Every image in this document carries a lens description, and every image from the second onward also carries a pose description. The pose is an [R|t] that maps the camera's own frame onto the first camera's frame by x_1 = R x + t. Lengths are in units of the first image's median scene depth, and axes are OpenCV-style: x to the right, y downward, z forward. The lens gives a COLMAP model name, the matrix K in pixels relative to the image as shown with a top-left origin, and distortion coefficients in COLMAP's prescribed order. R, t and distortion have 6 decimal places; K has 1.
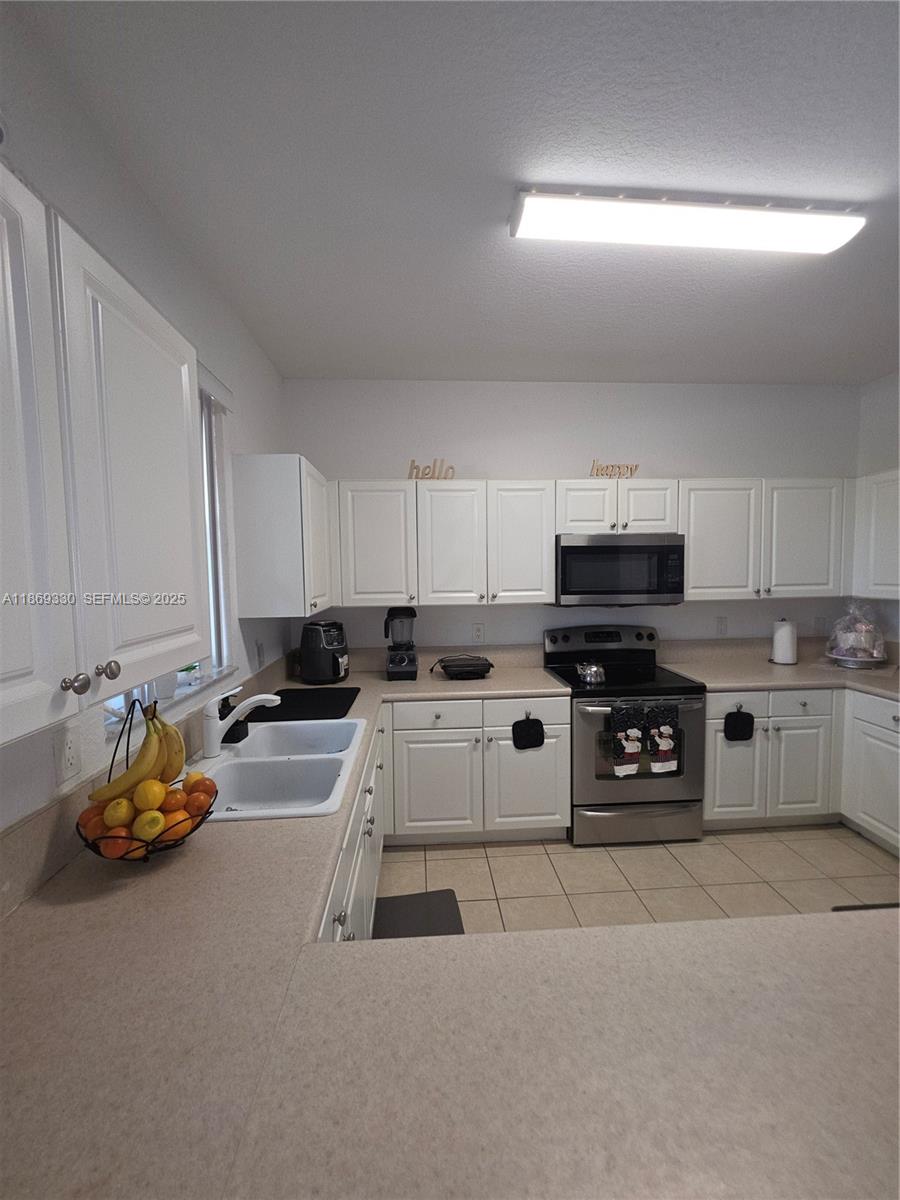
lens RADIAL K [[479.9, 0, 450.0], [0, 479.9, 600.0], [0, 0, 1]] dist [0.000465, -0.000029]
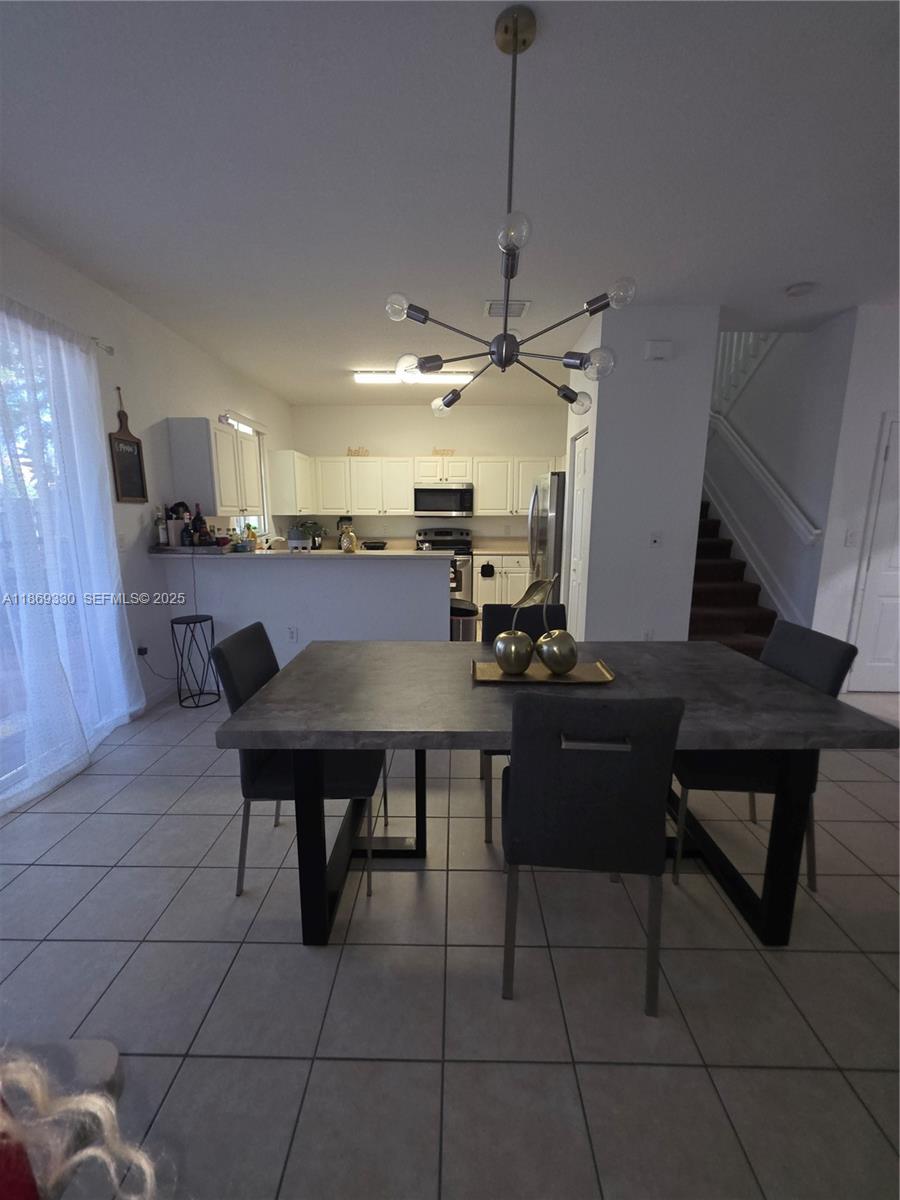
lens RADIAL K [[470.8, 0, 450.0], [0, 470.8, 600.0], [0, 0, 1]] dist [0.000185, 0.000000]
pose [[0.996254, 0.030920, -0.080762, 0.571921], [-0.021393, 0.992987, 0.116270, 0.137503], [0.083791, -0.114107, 0.989929, -1.150723]]
